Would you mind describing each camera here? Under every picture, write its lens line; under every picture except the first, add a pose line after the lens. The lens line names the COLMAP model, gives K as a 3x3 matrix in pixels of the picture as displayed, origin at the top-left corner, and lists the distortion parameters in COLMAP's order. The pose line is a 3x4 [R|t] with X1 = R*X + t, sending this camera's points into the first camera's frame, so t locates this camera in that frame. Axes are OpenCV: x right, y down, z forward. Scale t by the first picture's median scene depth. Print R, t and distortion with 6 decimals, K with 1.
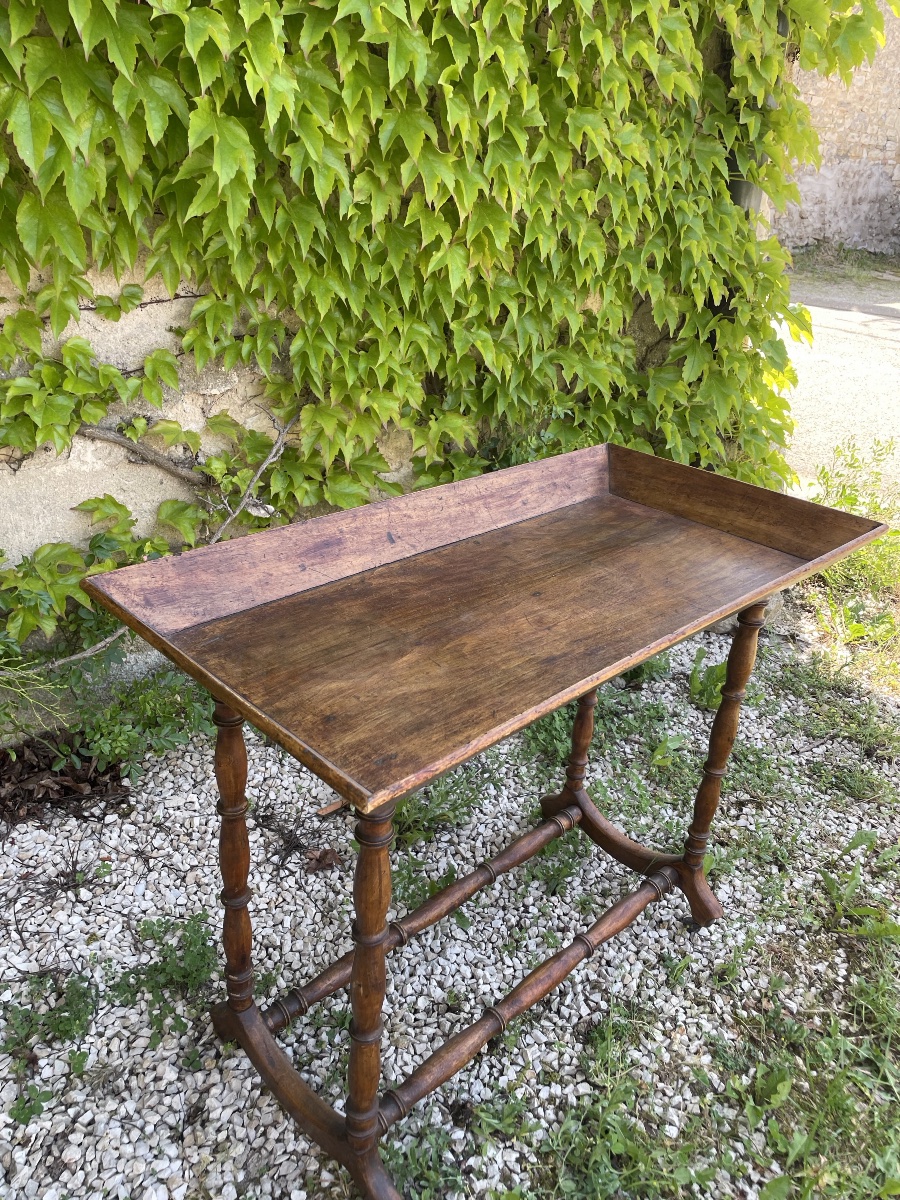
lens RADIAL K [[907.0, 0, 462.7], [0, 907.0, 611.3], [0, 0, 1]] dist [0.081833, -0.108243]
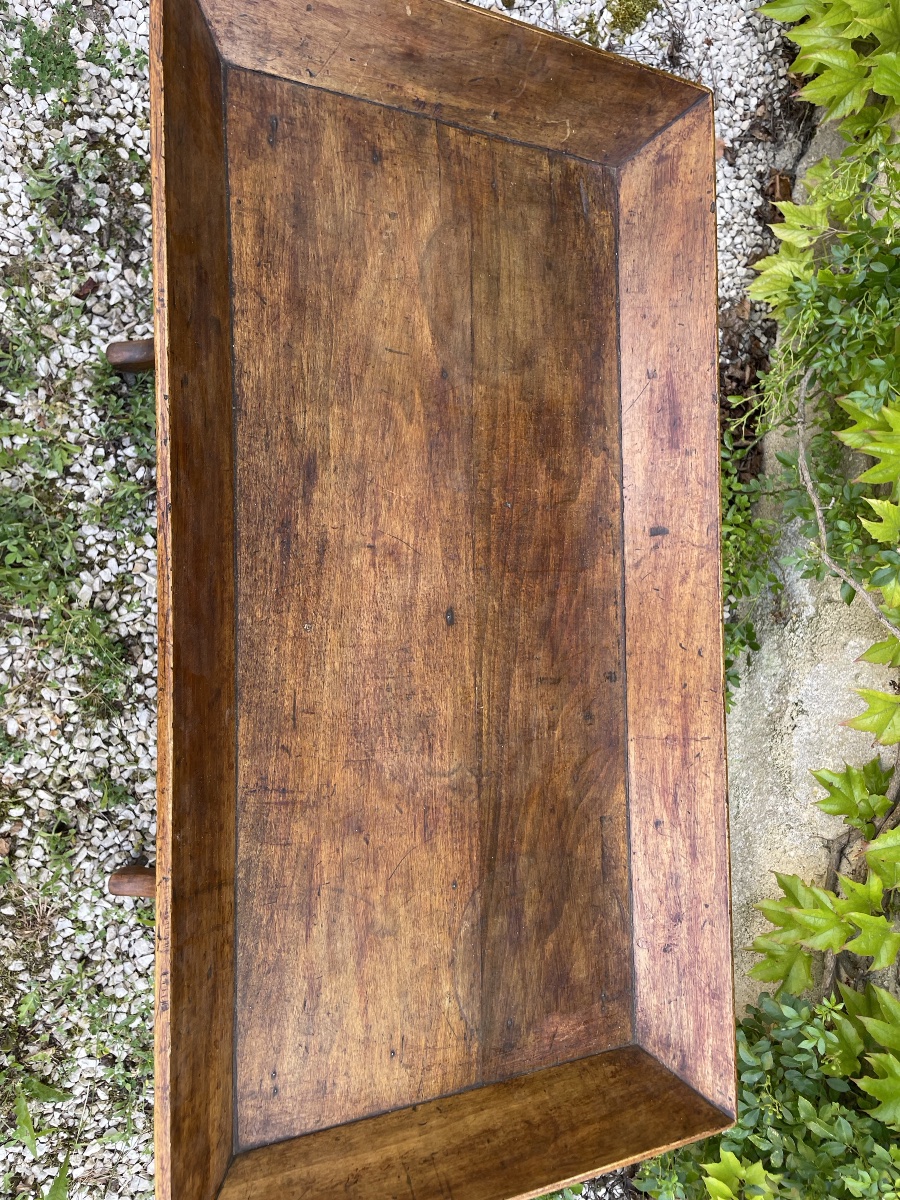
lens RADIAL K [[907.0, 0, 456.4], [0, 907.0, 609.4], [0, 0, 1]] dist [0.081833, -0.108243]
pose [[-0.581043, 0.710999, -0.396068, 0.244386], [-0.733418, -0.246453, 0.633529, -0.318266], [0.352826, 0.658591, 0.664659, 0.410619]]
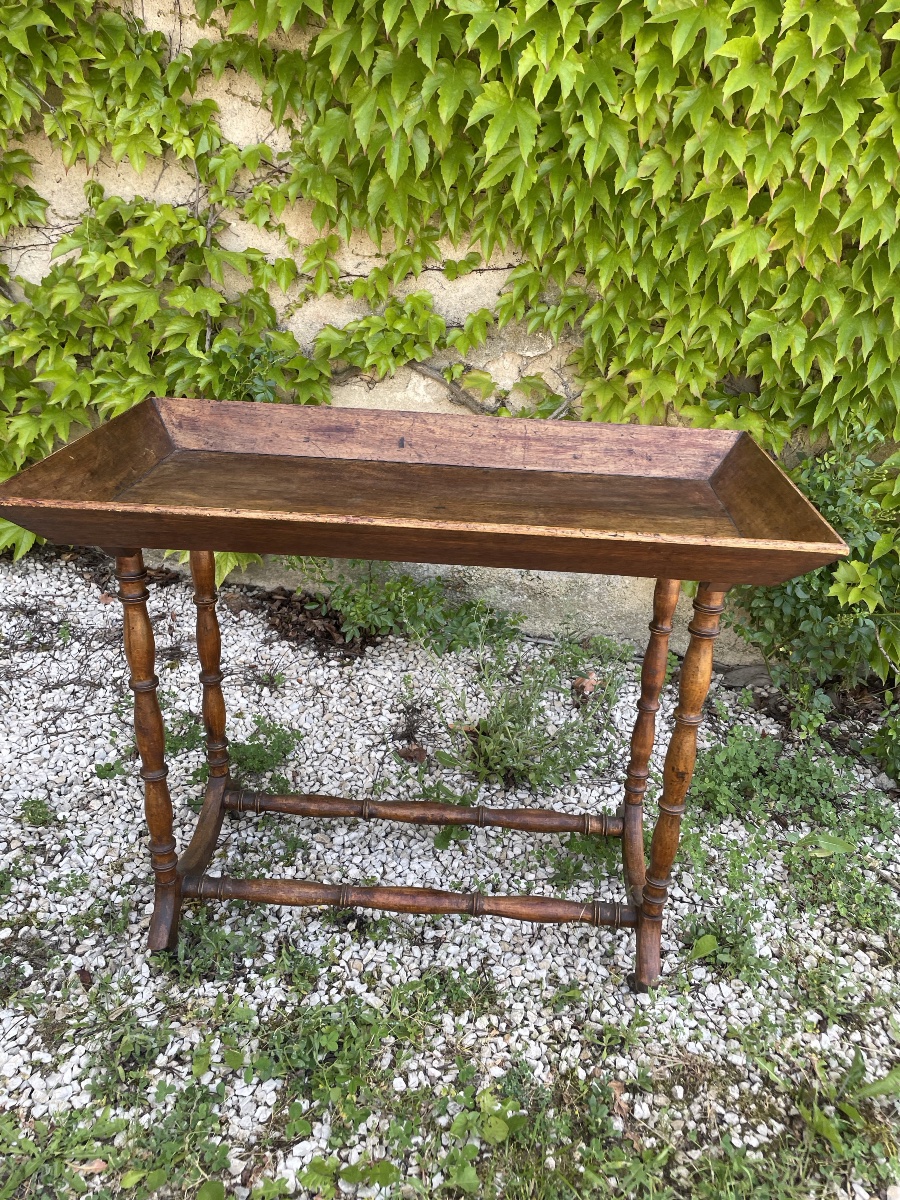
lens RADIAL K [[907.0, 0, 462.3], [0, 907.0, 612.4], [0, 0, 1]] dist [0.081833, -0.108243]
pose [[0.671263, 0.294924, -0.680019, 0.617759], [-0.337114, 0.938530, 0.074267, 0.006052], [0.660122, 0.179391, 0.729423, 0.201554]]
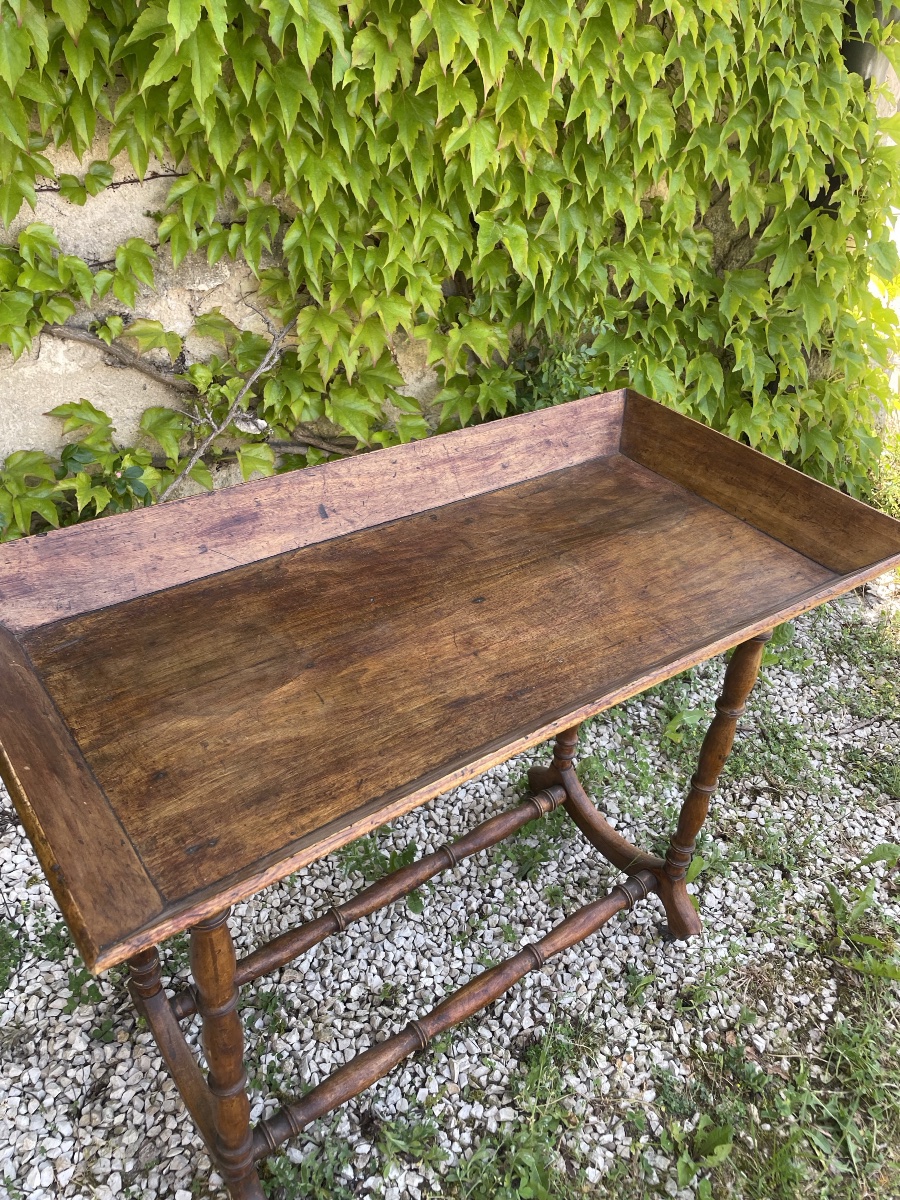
lens RADIAL K [[907.0, 0, 465.1], [0, 907.0, 609.4], [0, 0, 1]] dist [0.081833, -0.108243]
pose [[0.990848, 0.089050, -0.101446, 0.113077], [-0.072738, 0.985316, 0.154474, -0.101517], [0.113712, -0.145681, 0.982775, 0.126783]]
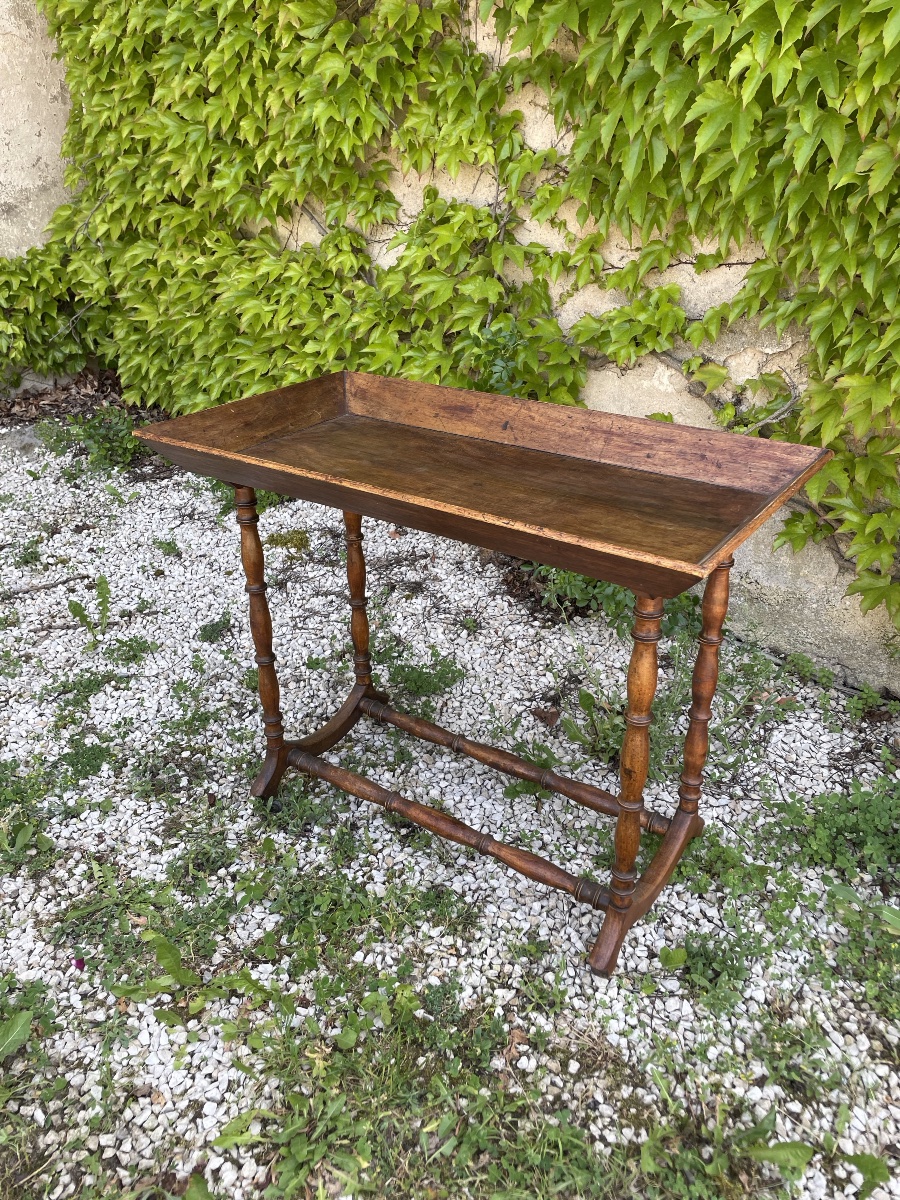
lens RADIAL K [[907.0, 0, 462.3], [0, 907.0, 594.8], [0, 0, 1]] dist [0.081833, -0.108243]
pose [[0.193203, 0.389057, -0.900726, 0.878281], [-0.426899, 0.859906, 0.279857, -0.159180], [0.883419, 0.330450, 0.332224, 0.464047]]
